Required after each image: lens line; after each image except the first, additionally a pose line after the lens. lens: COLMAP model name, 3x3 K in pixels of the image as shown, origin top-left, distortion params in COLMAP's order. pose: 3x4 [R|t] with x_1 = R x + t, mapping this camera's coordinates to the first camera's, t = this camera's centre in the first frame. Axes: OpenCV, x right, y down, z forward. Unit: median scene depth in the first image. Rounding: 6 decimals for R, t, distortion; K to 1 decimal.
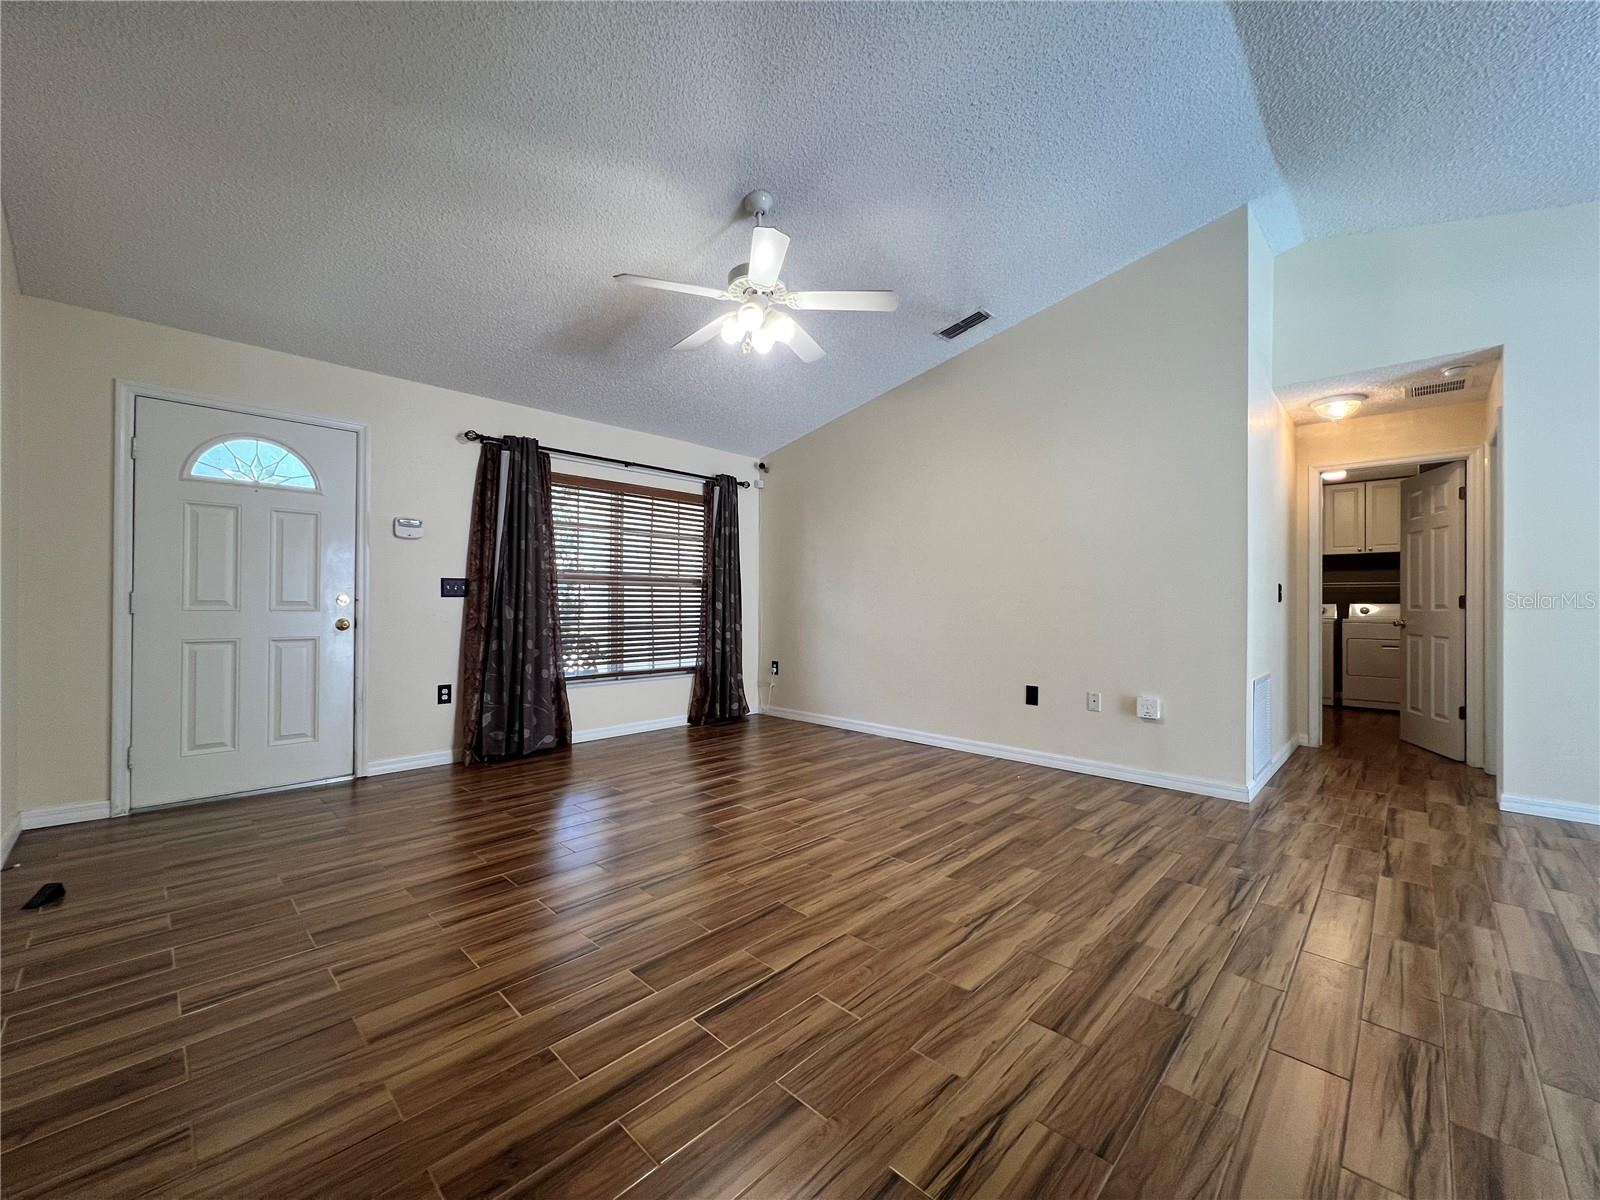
lens RADIAL K [[644.8, 0, 799.6], [0, 644.8, 600.8], [0, 0, 1]] dist [-0.001836, 0.000199]
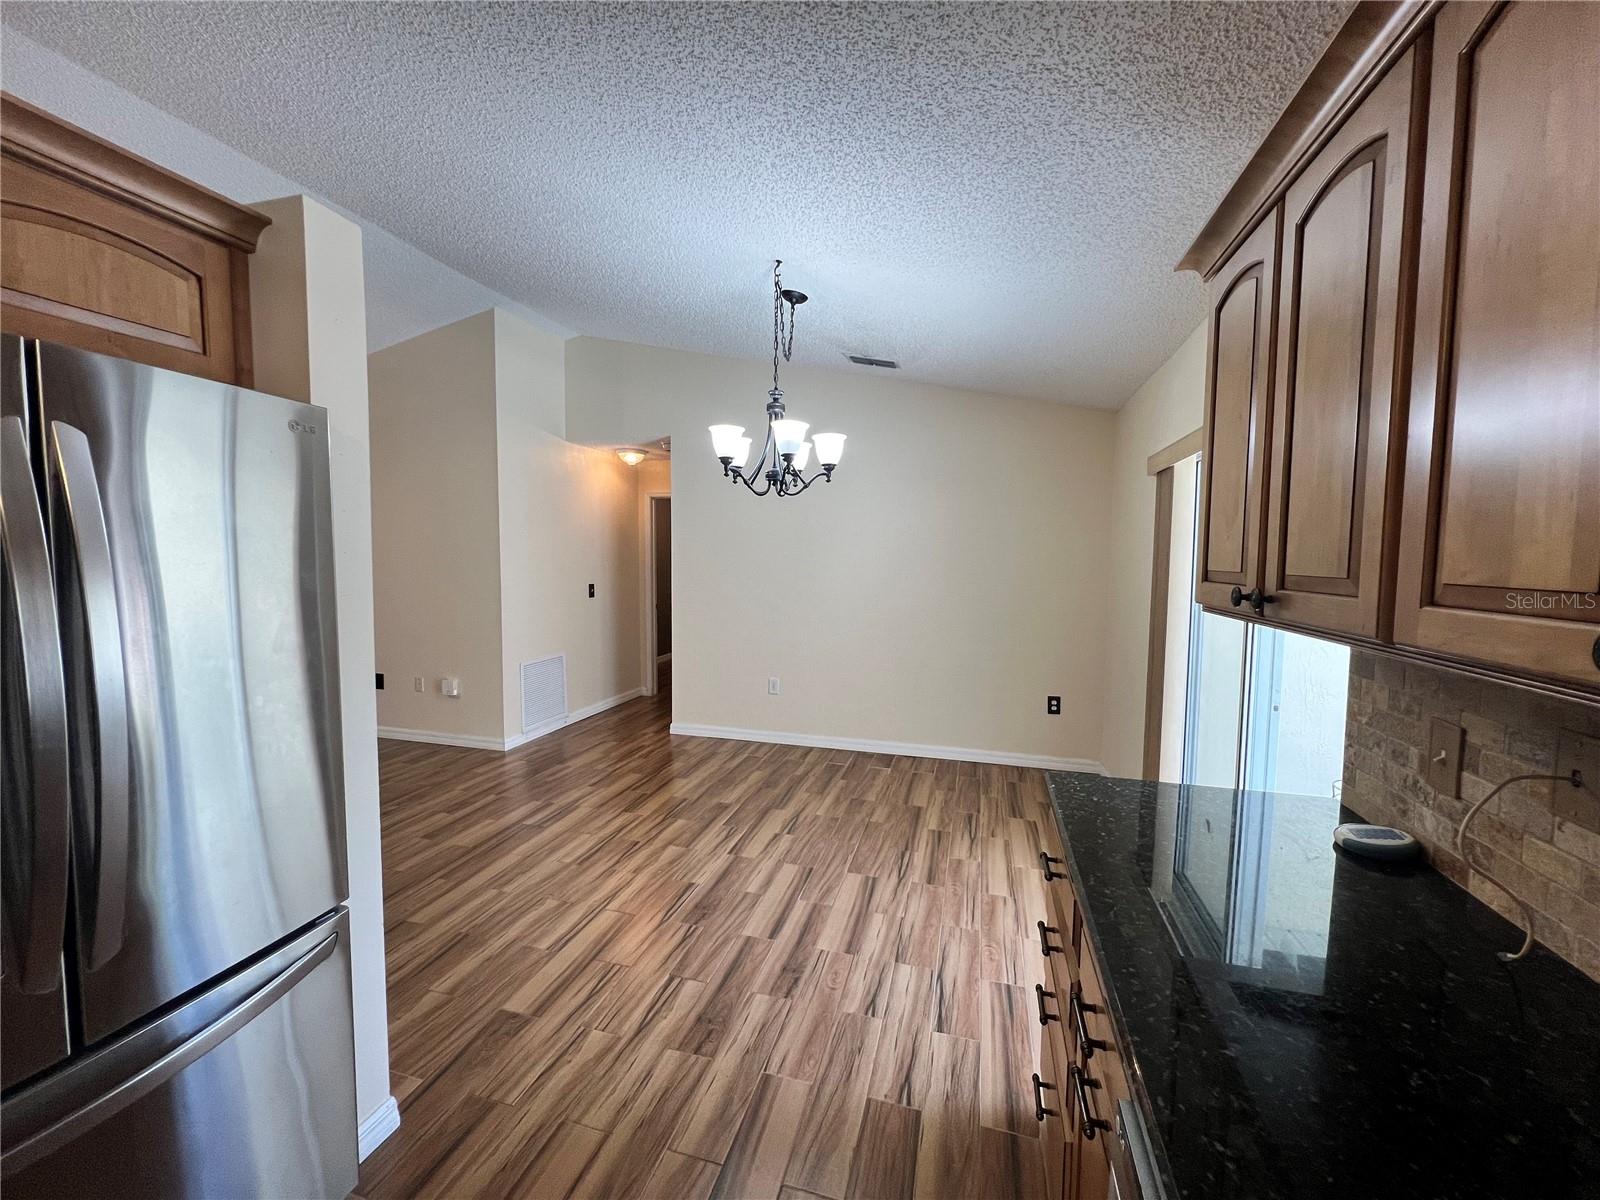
lens RADIAL K [[644.8, 0, 800.6], [0, 644.8, 605.6], [0, 0, 1]] dist [-0.001836, 0.000199]
pose [[0.879960, -0.034125, 0.473821, 0.601118], [-0.008483, 0.996129, 0.087496, -0.129144], [-0.474972, -0.081012, 0.876264, -0.506635]]
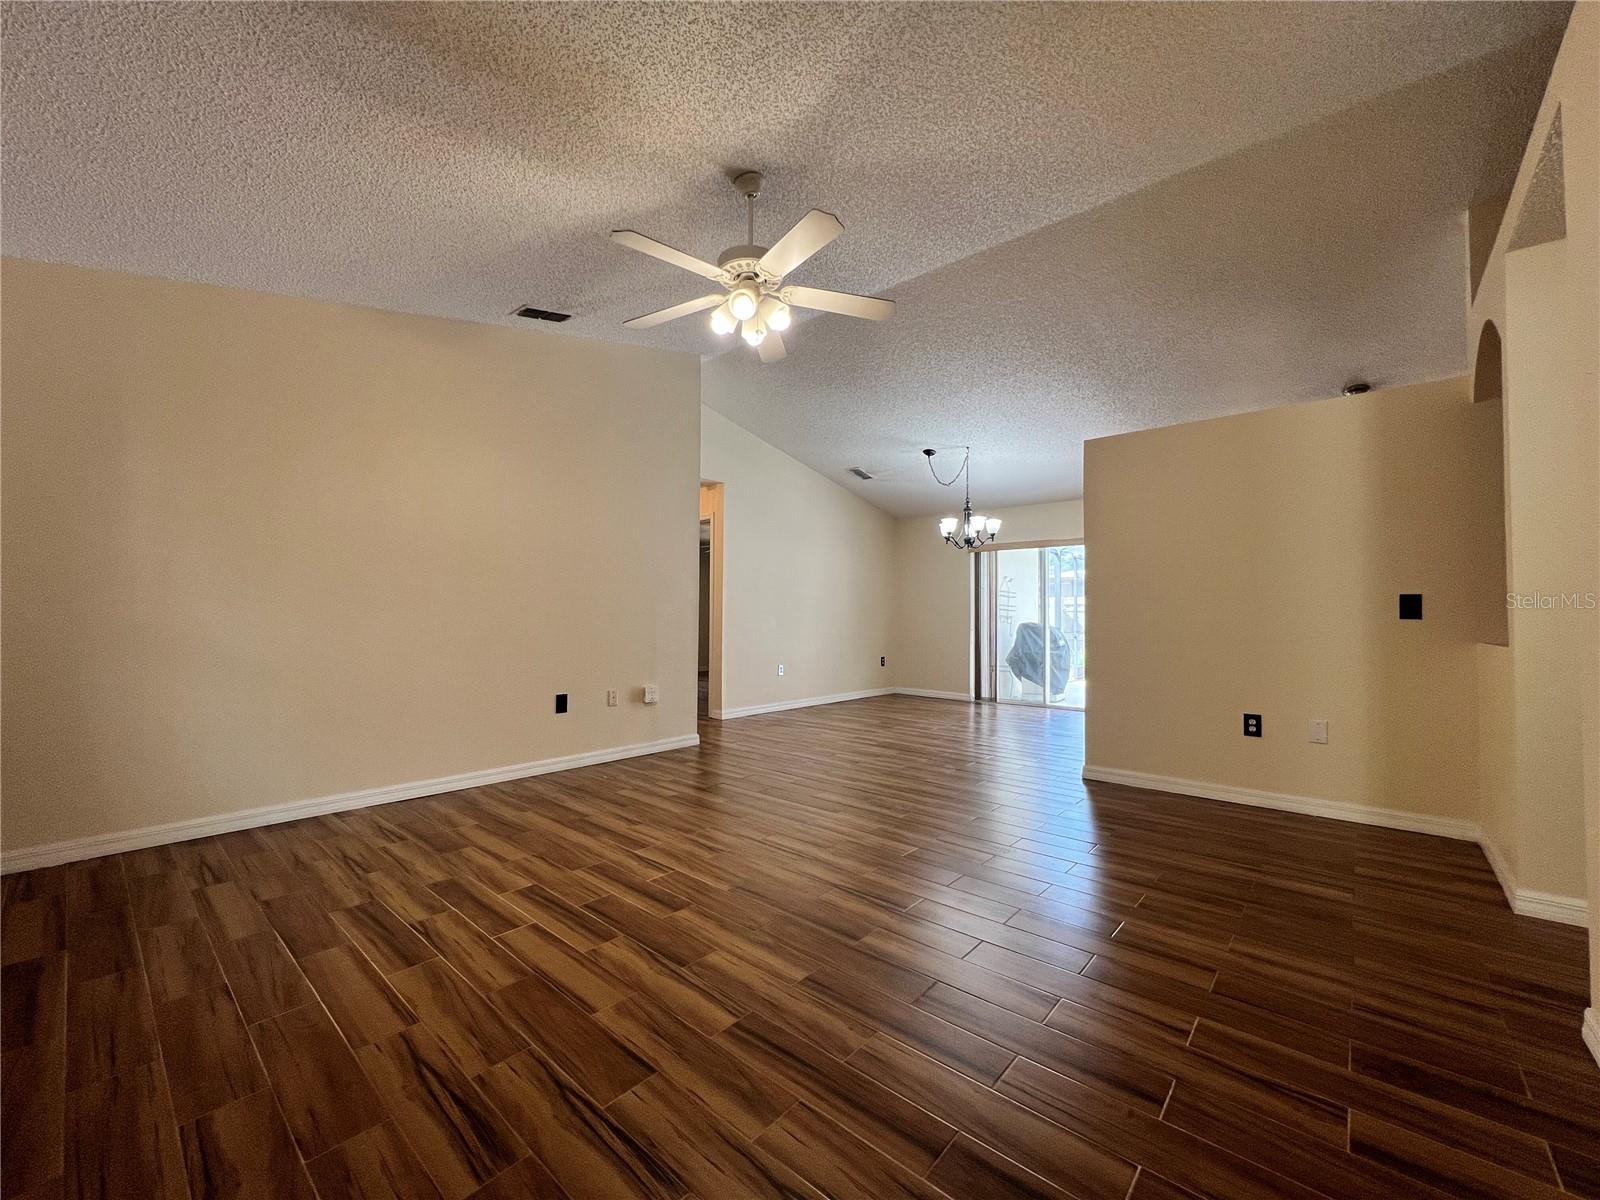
lens RADIAL K [[644.8, 0, 795.0], [0, 644.8, 604.0], [0, 0, 1]] dist [-0.001836, 0.000199]
pose [[-0.047998, 0.012072, 0.998774, -0.841269], [-0.007678, 0.999893, -0.012454, -0.002109], [-0.998818, -0.008266, -0.047901, 0.838505]]
